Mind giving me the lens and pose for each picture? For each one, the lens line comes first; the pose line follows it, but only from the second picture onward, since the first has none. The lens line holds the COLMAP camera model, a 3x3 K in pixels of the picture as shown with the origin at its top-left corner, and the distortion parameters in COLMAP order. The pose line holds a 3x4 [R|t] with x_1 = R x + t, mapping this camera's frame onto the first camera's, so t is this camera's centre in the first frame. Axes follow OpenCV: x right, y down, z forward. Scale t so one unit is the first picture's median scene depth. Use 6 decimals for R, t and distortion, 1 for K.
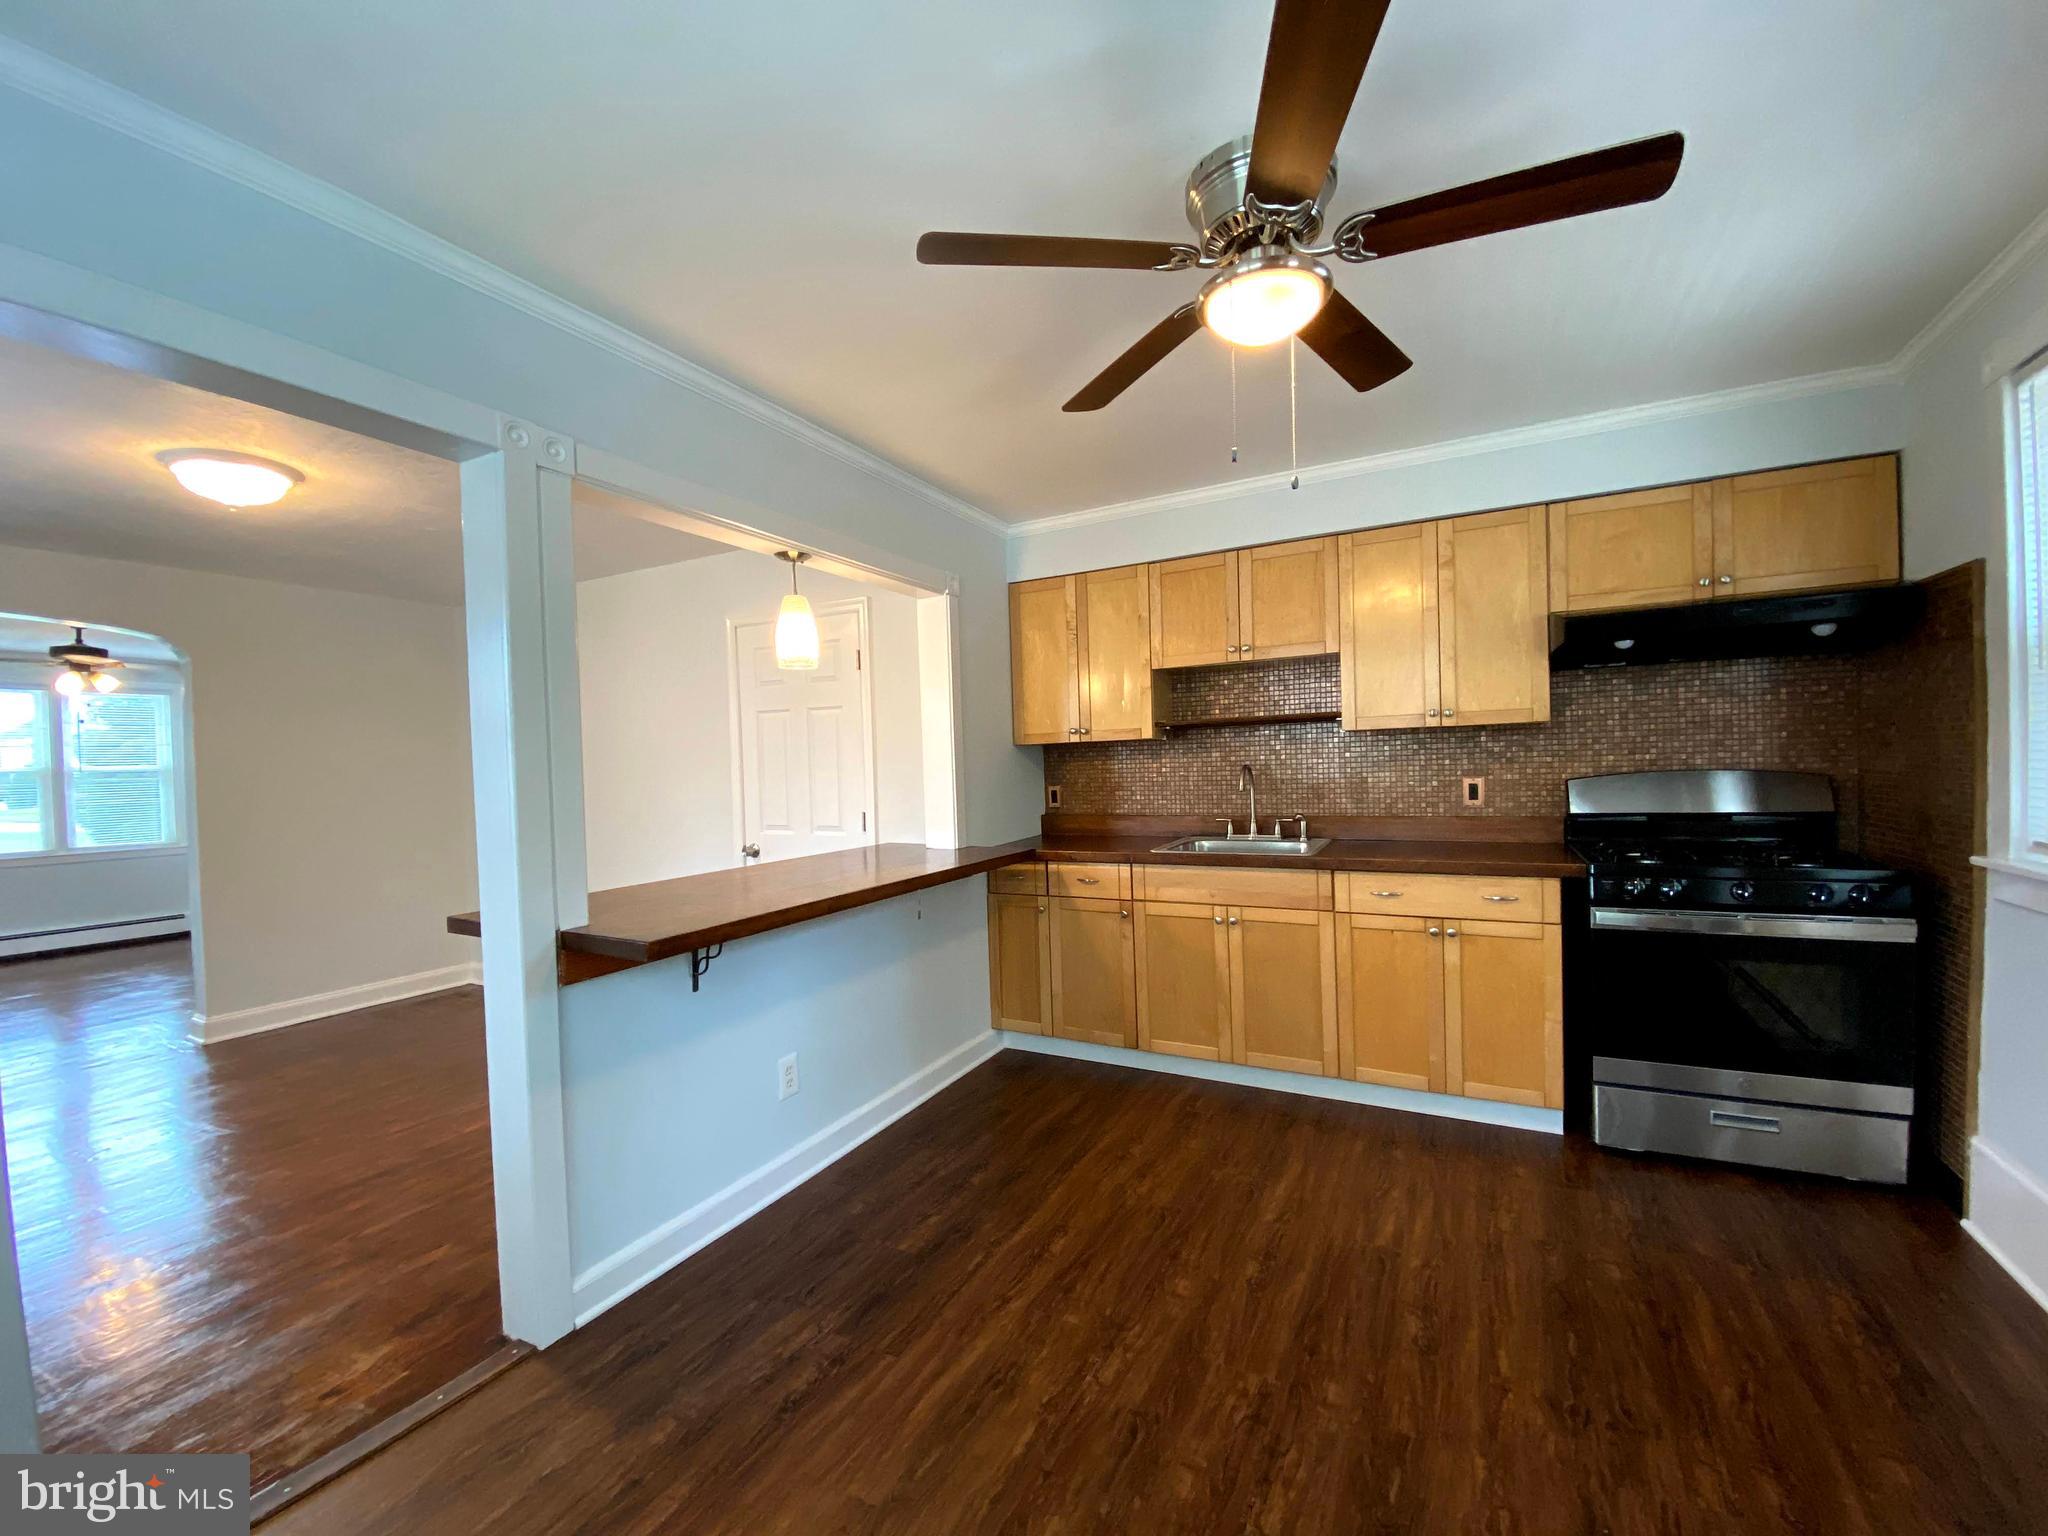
lens RADIAL K [[825.0, 0, 1018.2], [0, 825.0, 773.5], [0, 0, 1]] dist [0.012203, -0.014359]
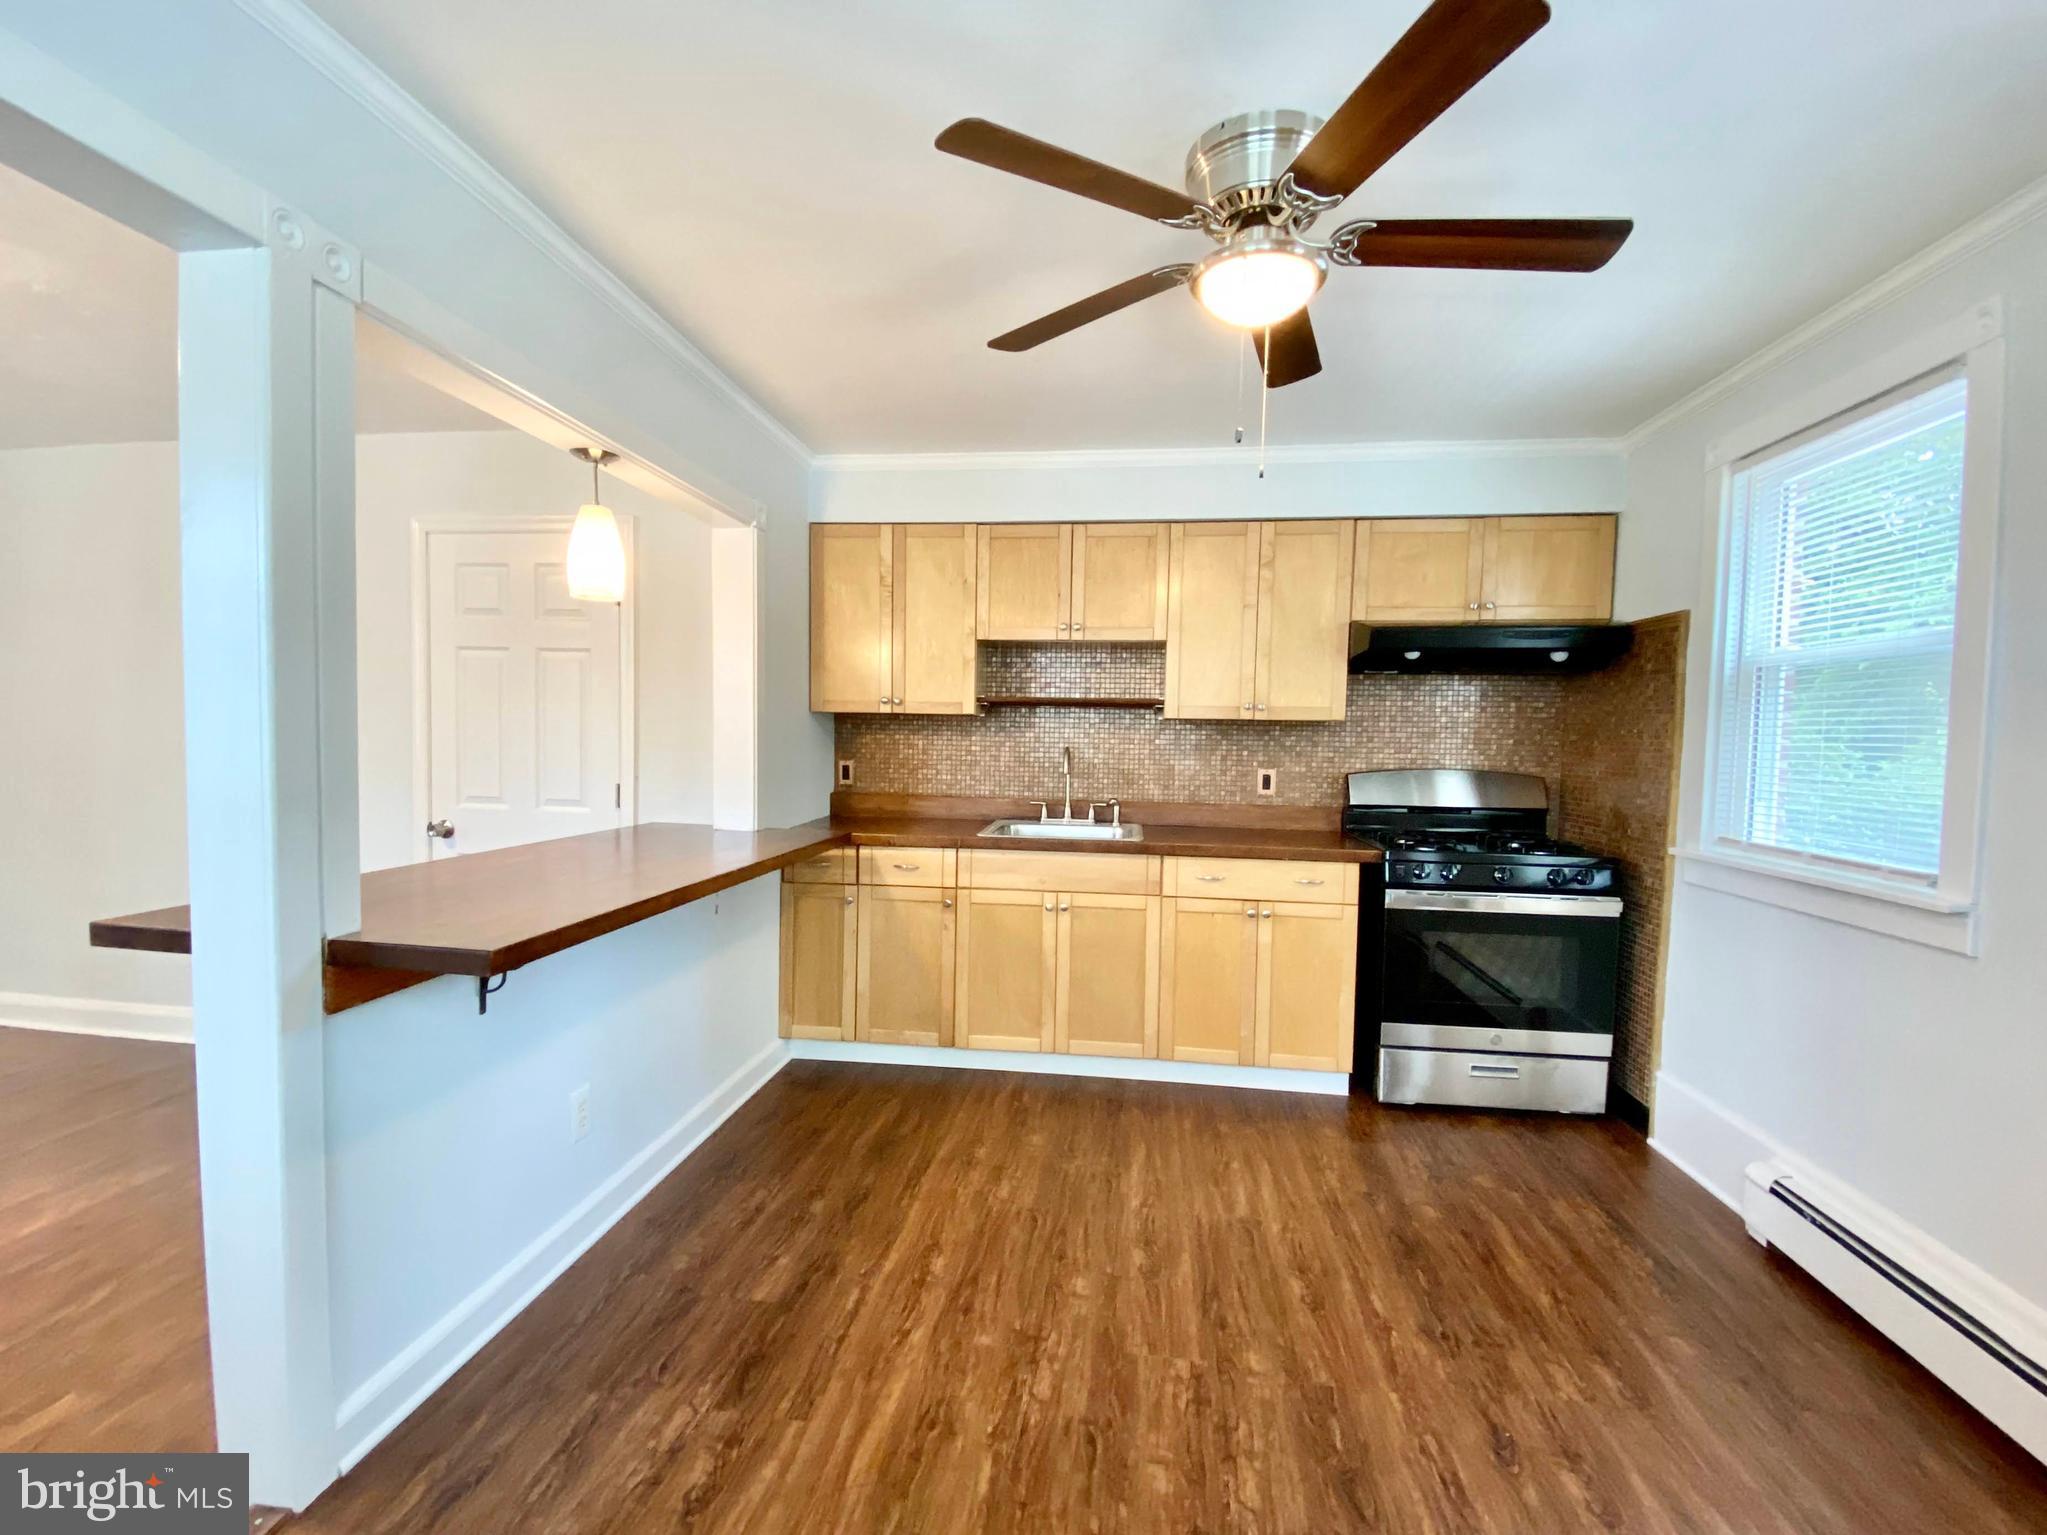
lens RADIAL K [[899.2, 0, 1022.0], [0, 899.2, 773.4], [0, 0, 1]] dist [0.028961, -0.026229]
pose [[0.934019, 0.034178, 0.355585, -0.203333], [-0.043730, 0.998865, 0.018858, 0.003869], [-0.354537, -0.033164, 0.934454, 0.042995]]
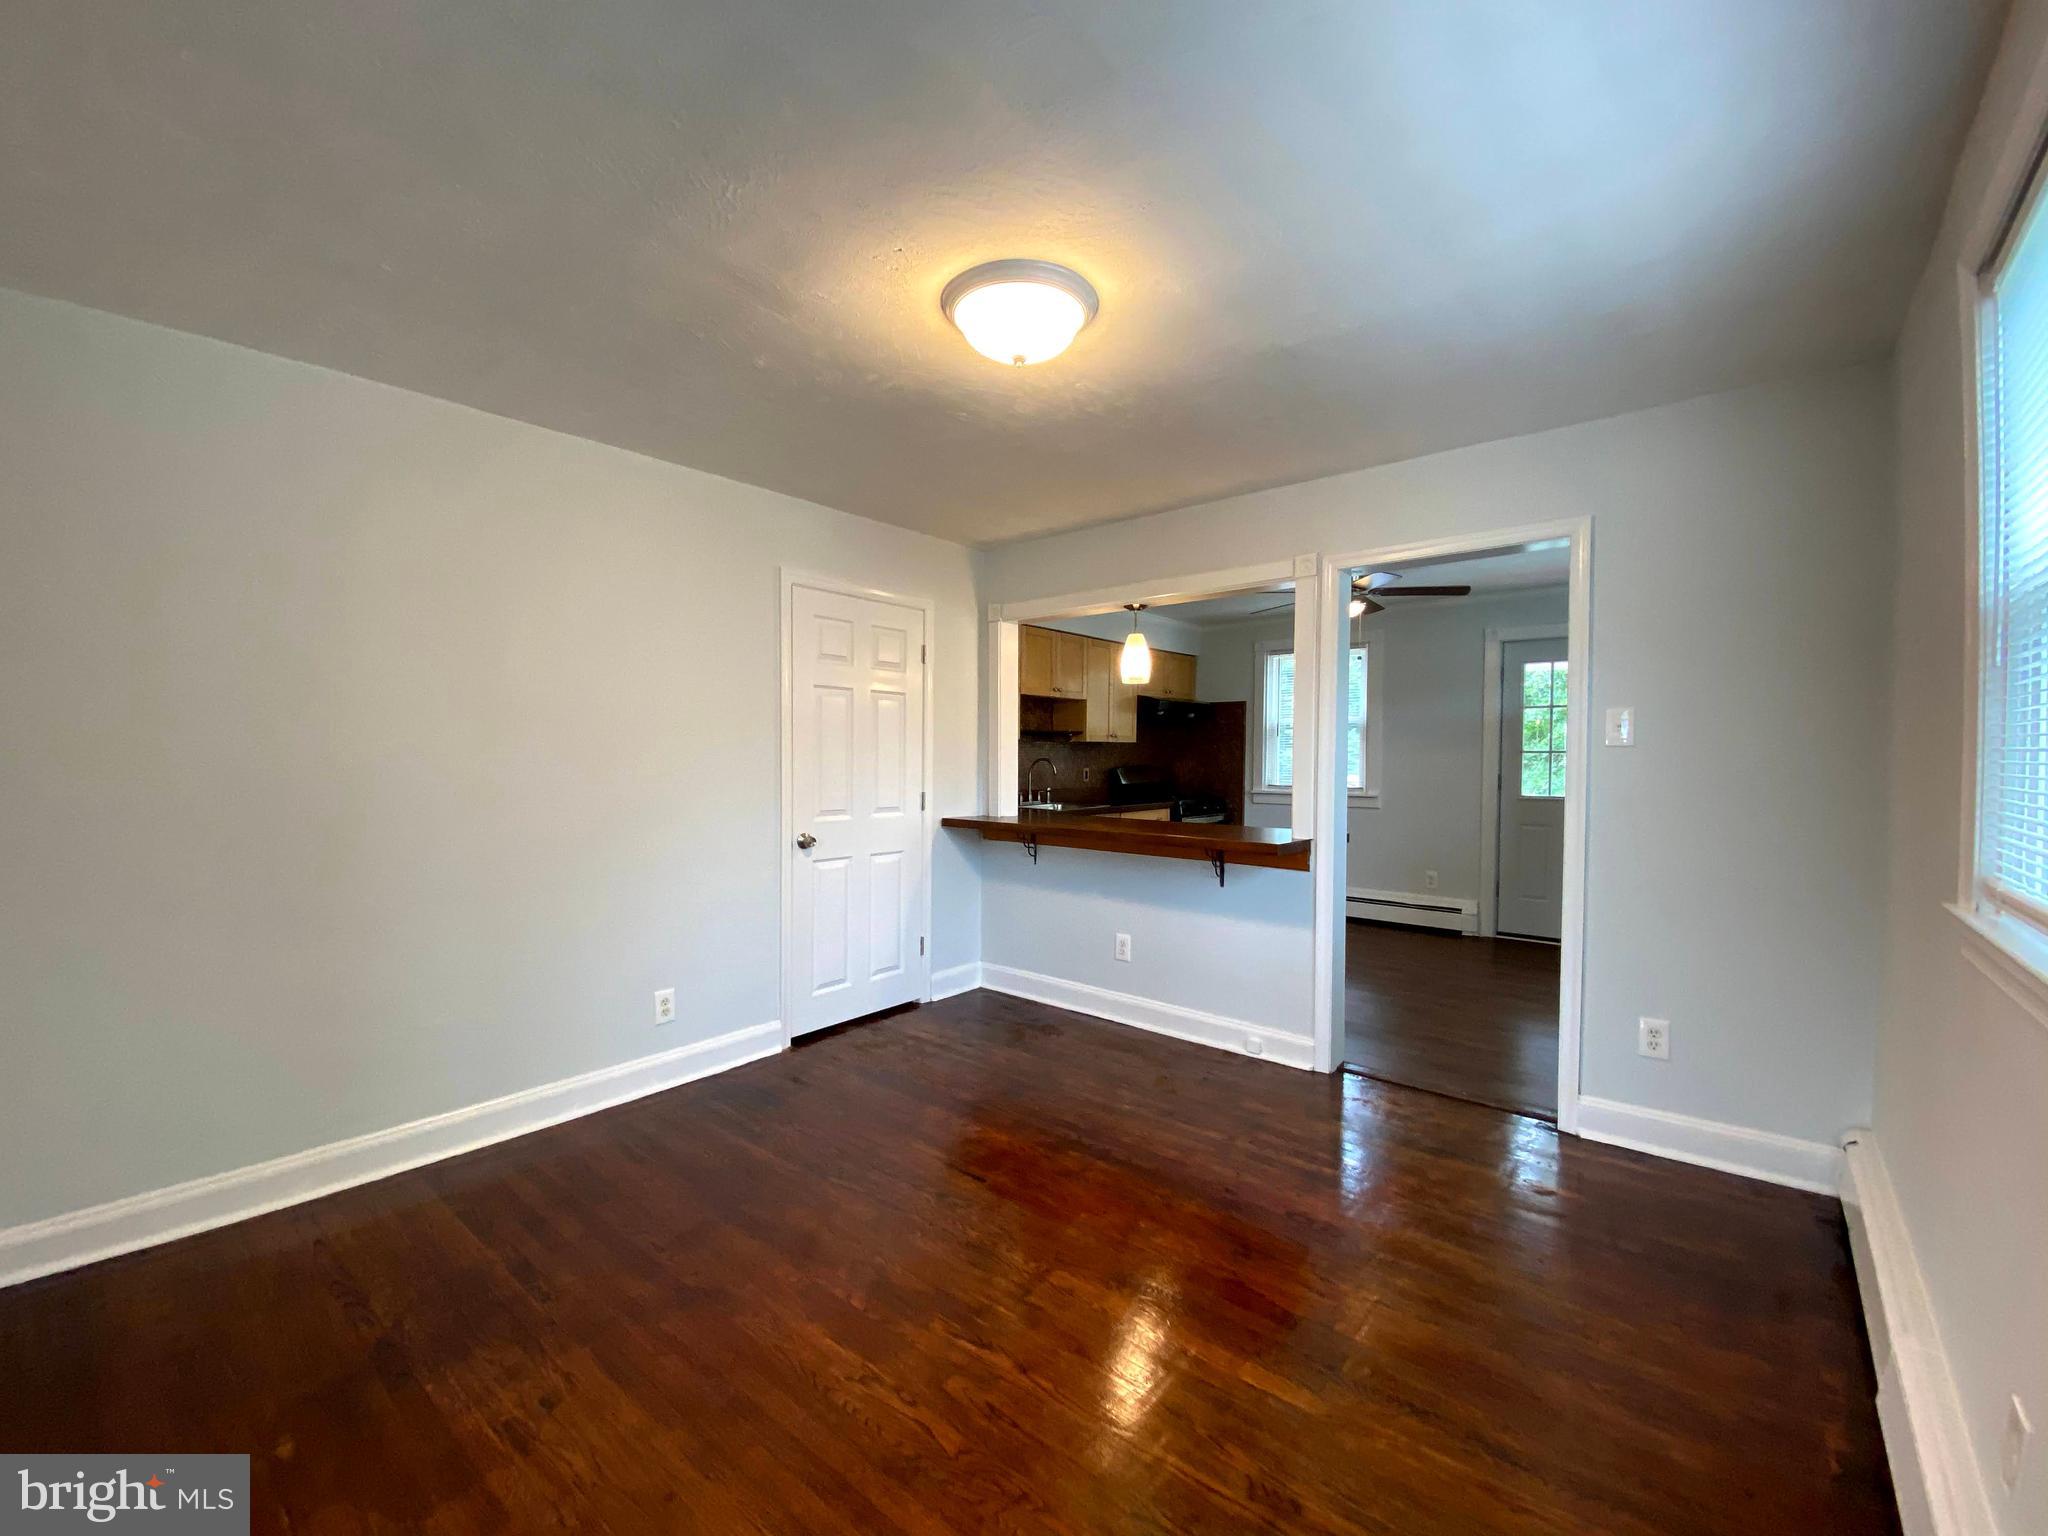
lens RADIAL K [[899.6, 0, 1022.5], [0, 899.6, 773.9], [0, 0, 1]] dist [0.028961, -0.026229]
pose [[0.177236, 0.011491, 0.984101, -2.074468], [0.004116, 0.999914, -0.012417, 0.058084], [-0.984160, 0.006252, 0.177173, 1.003036]]
